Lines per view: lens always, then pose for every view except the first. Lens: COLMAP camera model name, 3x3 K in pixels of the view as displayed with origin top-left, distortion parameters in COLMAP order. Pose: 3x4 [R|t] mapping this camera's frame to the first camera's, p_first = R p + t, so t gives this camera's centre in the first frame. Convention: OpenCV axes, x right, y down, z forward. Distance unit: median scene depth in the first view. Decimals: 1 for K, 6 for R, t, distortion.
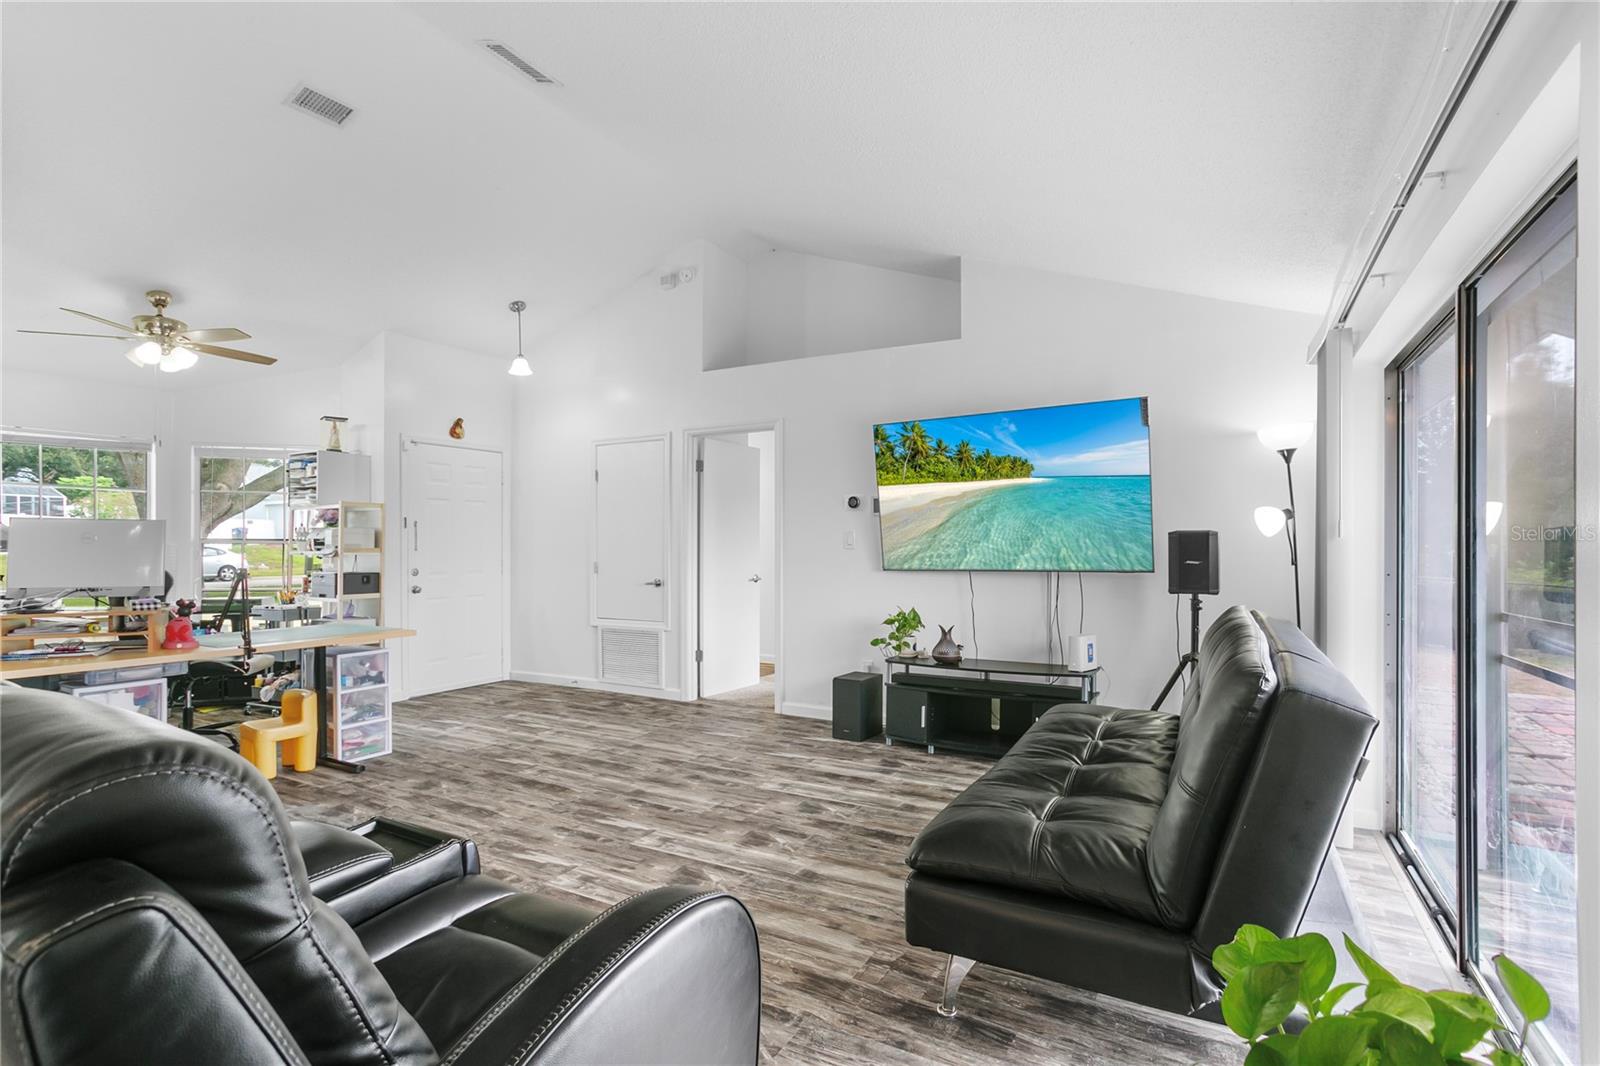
lens RADIAL K [[768.0, 0, 795.2], [0, 768.0, 541.4], [0, 0, 1]] dist [-0.013357, 0.001829]
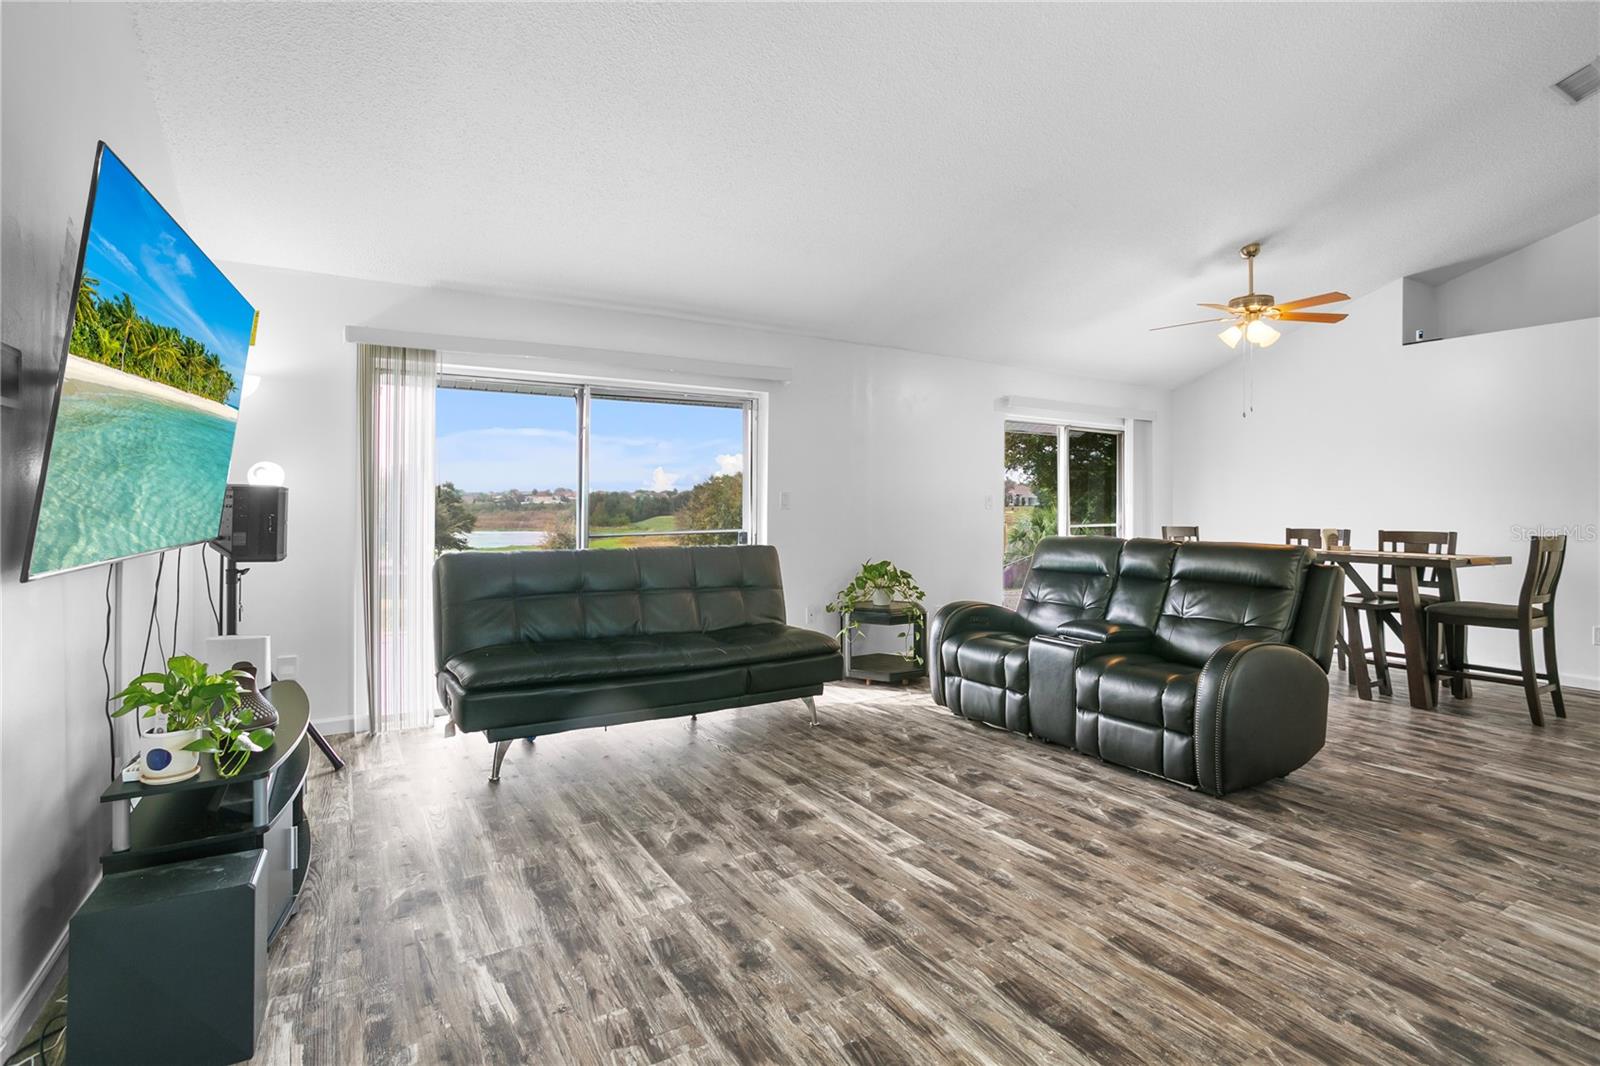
lens RADIAL K [[768.0, 0, 791.1], [0, 768.0, 520.2], [0, 0, 1]] dist [-0.013357, 0.001829]
pose [[-0.863526, -0.012936, 0.504138, -0.428740], [-0.007601, 0.999891, 0.012638, 0.008084], [-0.504247, 0.007081, -0.863531, 1.505423]]
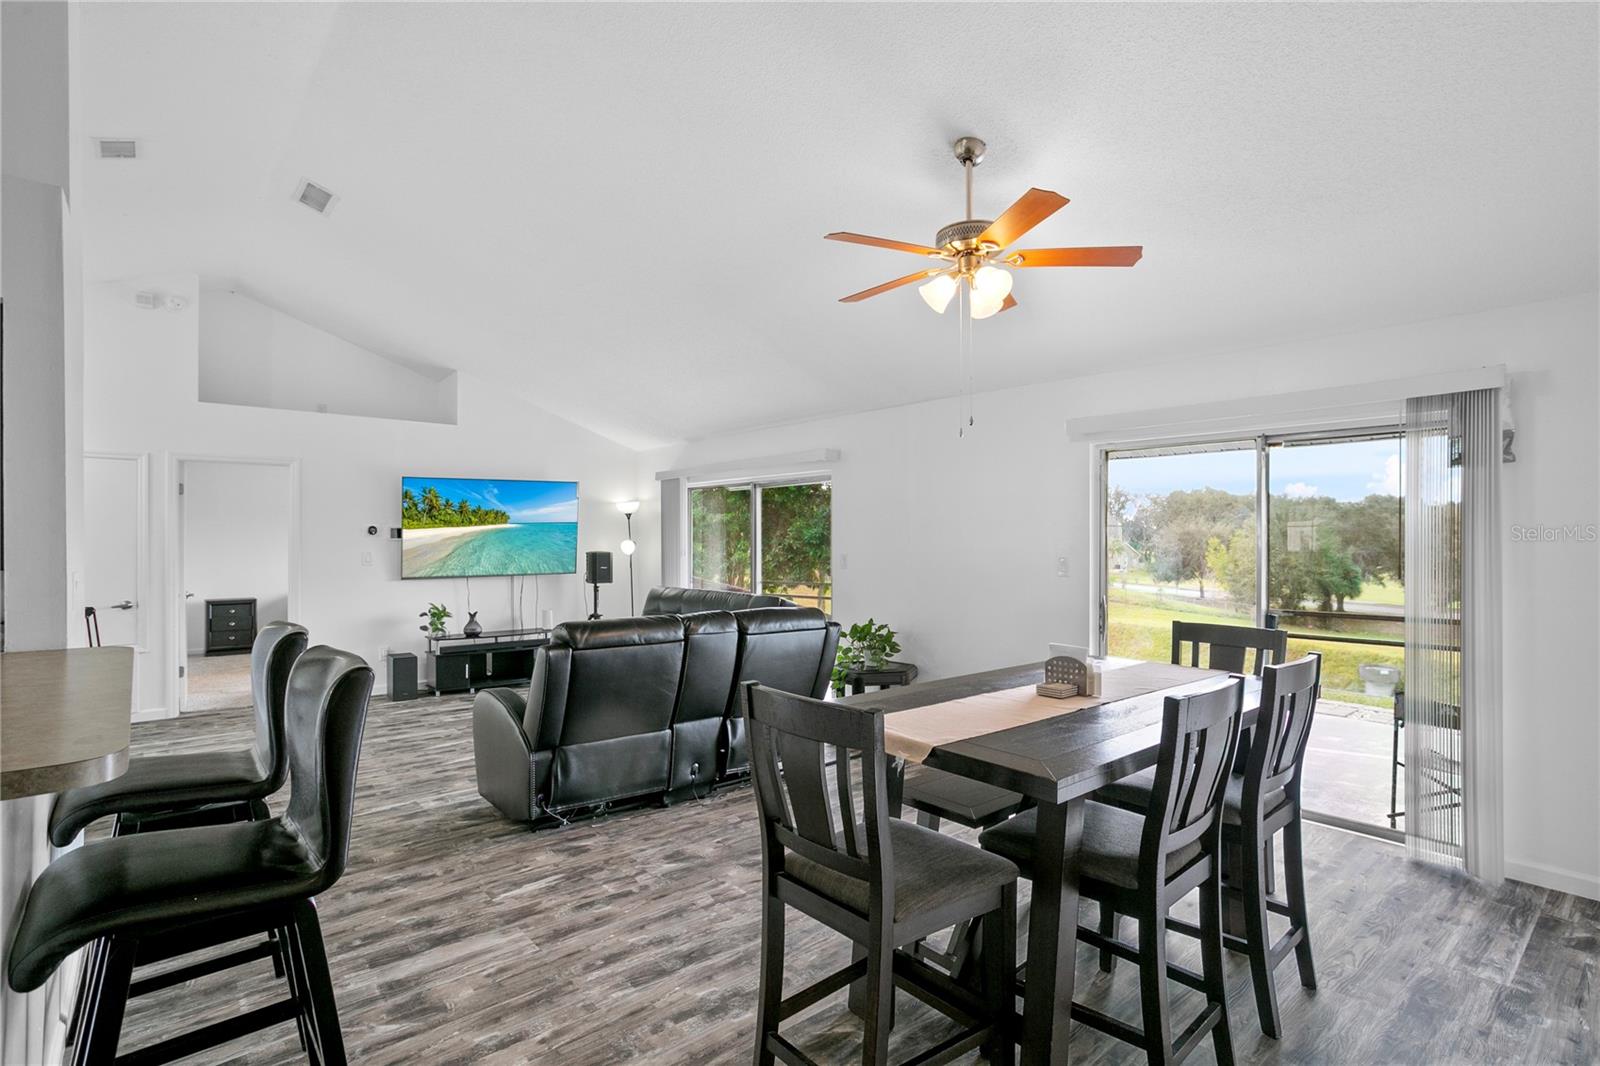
lens RADIAL K [[768.0, 0, 805.1], [0, 768.0, 530.8], [0, 0, 1]] dist [-0.013357, 0.001829]
pose [[0.338104, 0.004921, 0.941096, -1.297073], [-0.008738, 0.999960, -0.002089, -0.075217], [-0.941068, -0.007517, 0.338134, -0.223689]]
